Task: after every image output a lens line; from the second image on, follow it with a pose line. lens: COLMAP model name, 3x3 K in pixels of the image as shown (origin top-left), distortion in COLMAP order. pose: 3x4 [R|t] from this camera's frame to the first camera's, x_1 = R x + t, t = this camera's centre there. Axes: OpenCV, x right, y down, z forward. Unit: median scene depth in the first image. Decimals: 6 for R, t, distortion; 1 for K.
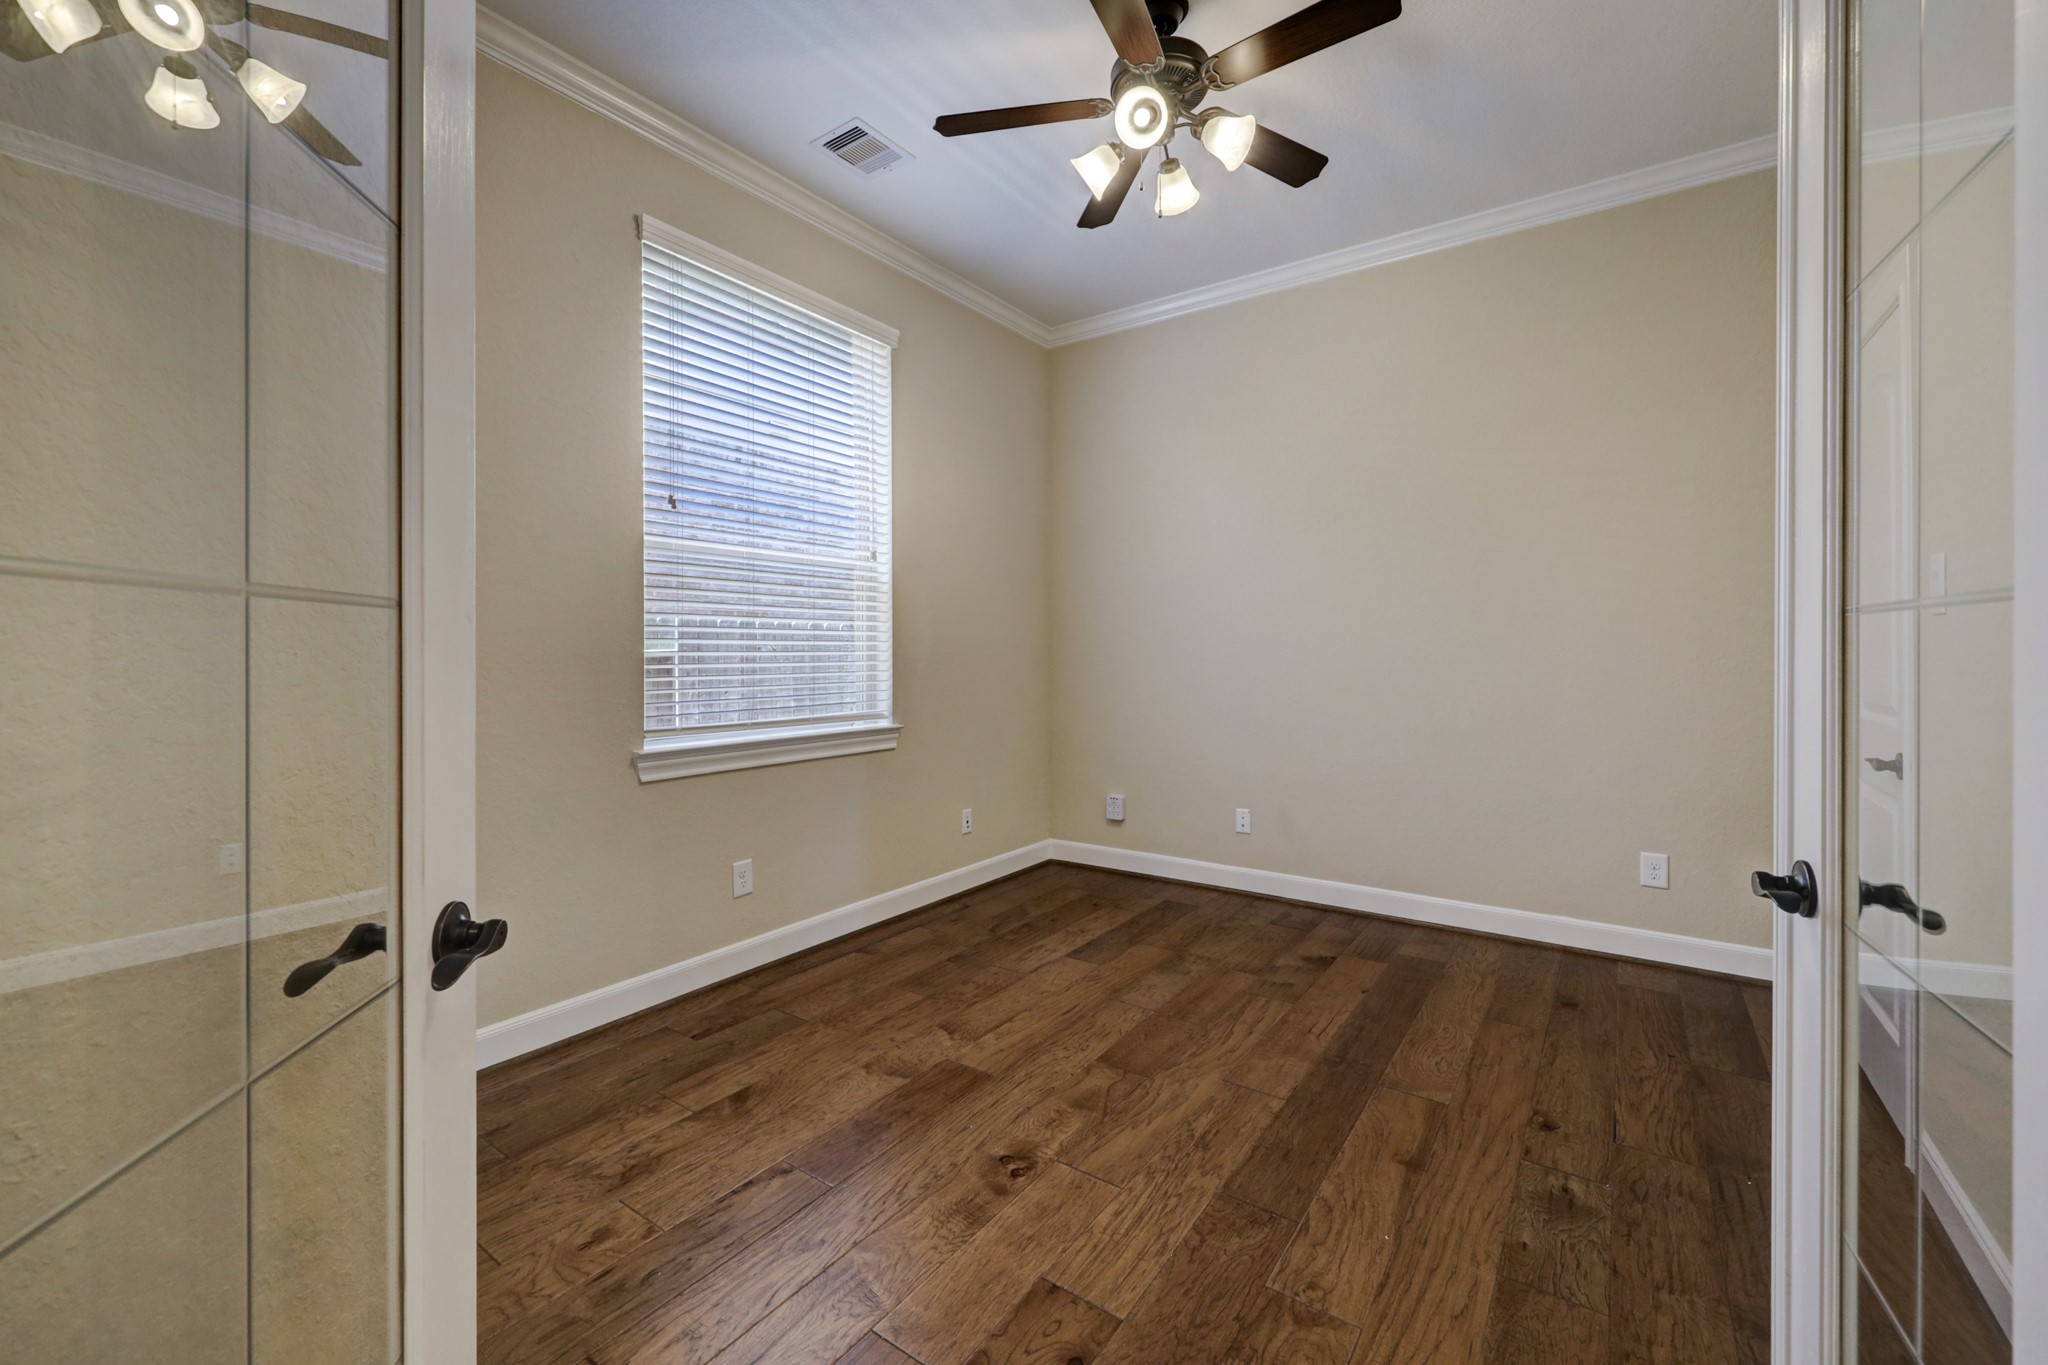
lens RADIAL K [[835.2, 0, 1034.2], [0, 835.2, 667.4], [0, 0, 1]] dist [-0.002156, 0.000048]
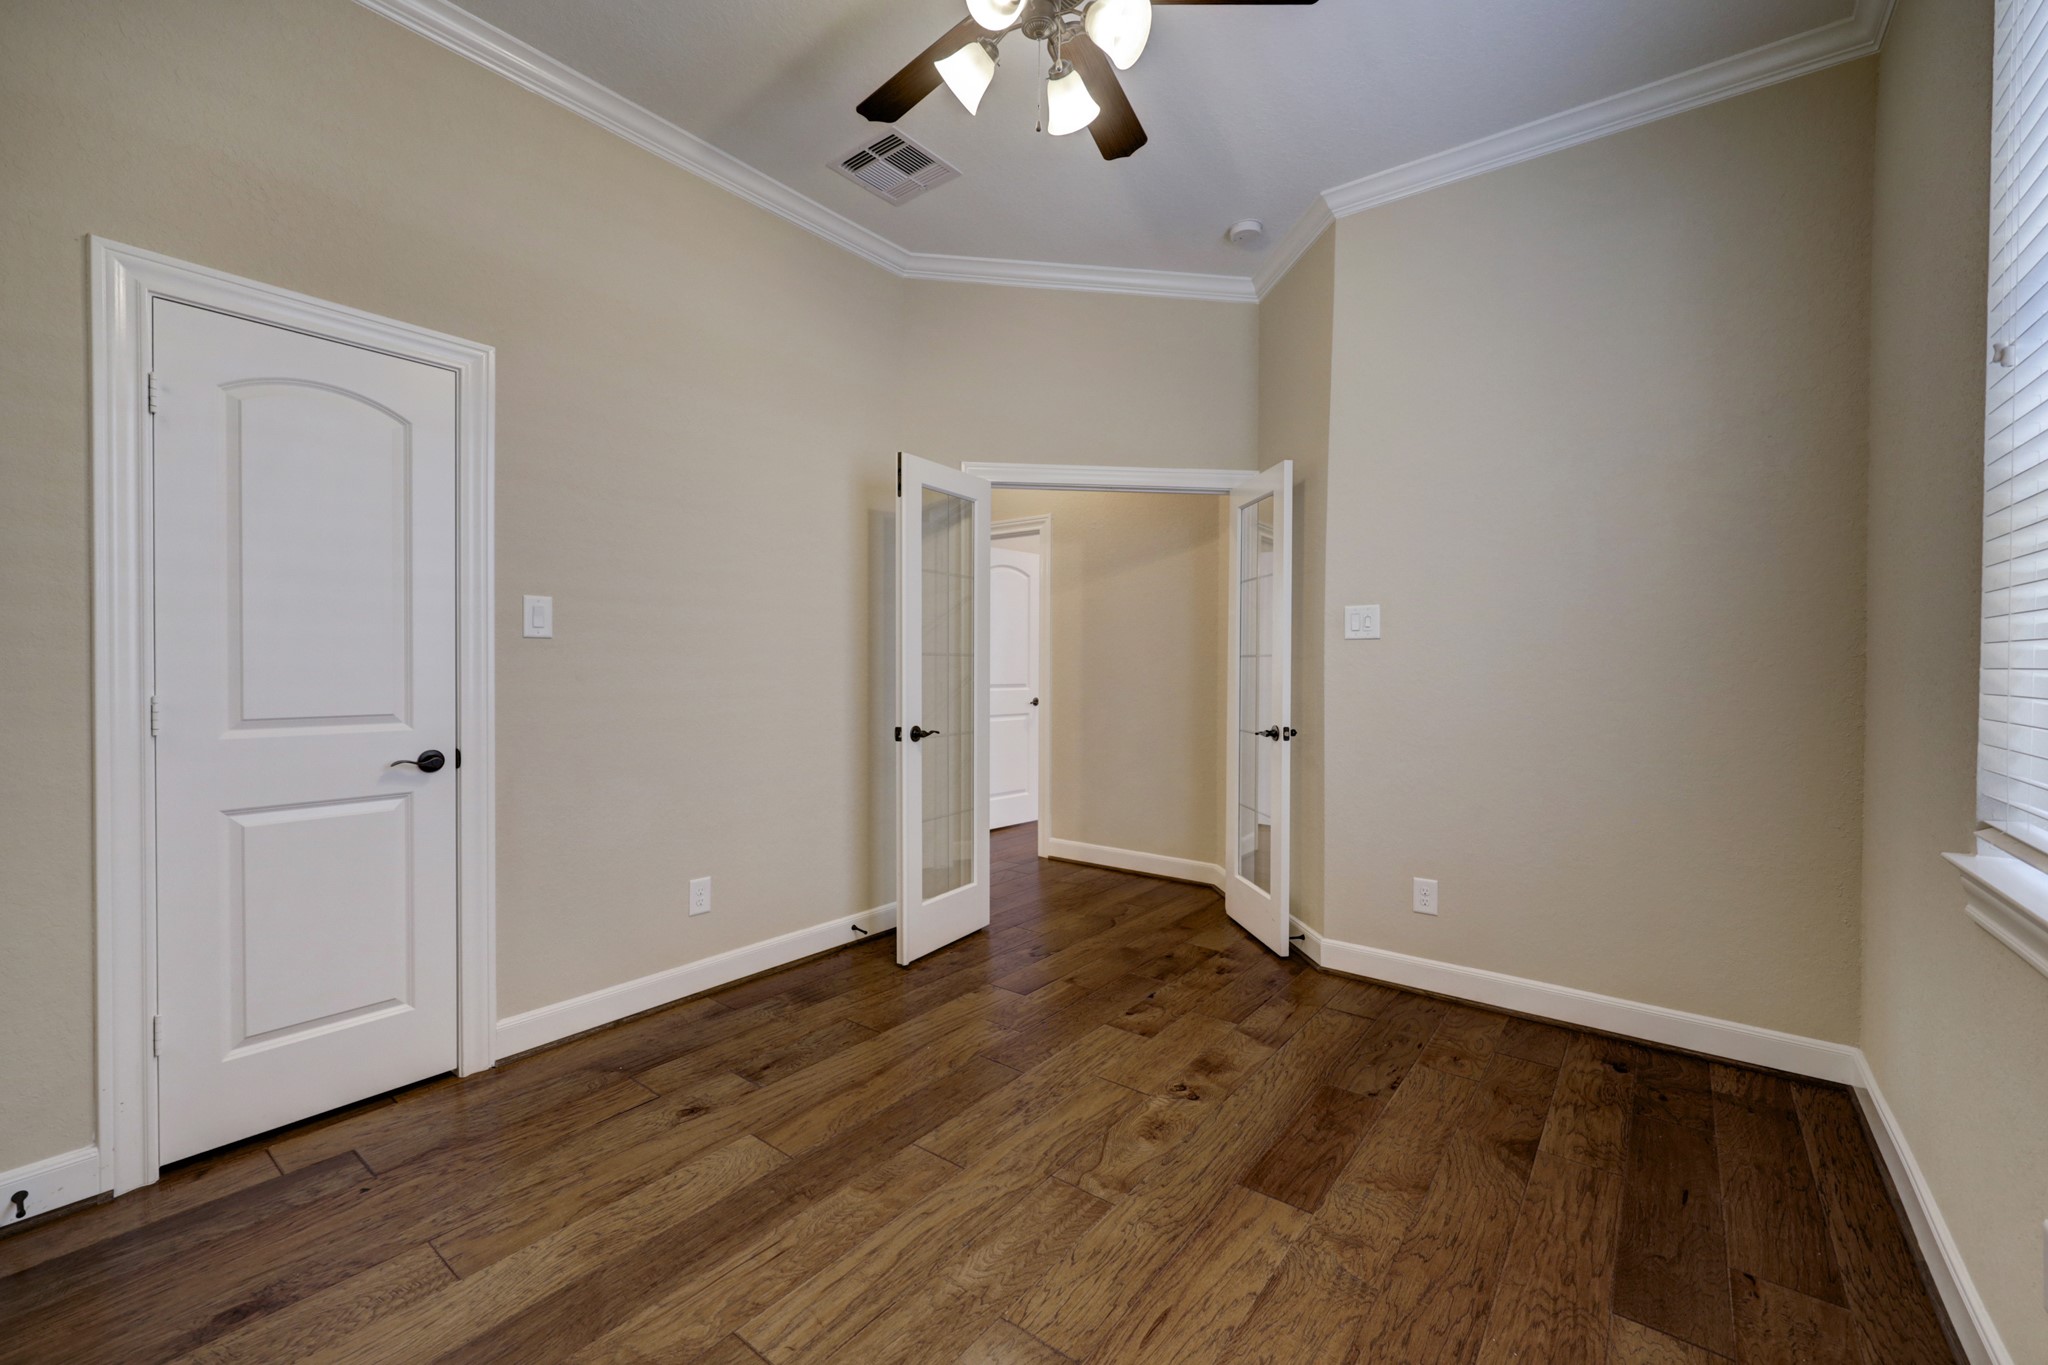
lens RADIAL K [[835.2, 0, 1034.2], [0, 835.2, 667.4], [0, 0, 1]] dist [-0.002156, 0.000048]
pose [[-0.999105, -0.001275, 0.042290, 0.120195], [-0.000379, 0.999776, 0.021179, -0.036051], [-0.042308, 0.021144, -0.998881, 1.842819]]
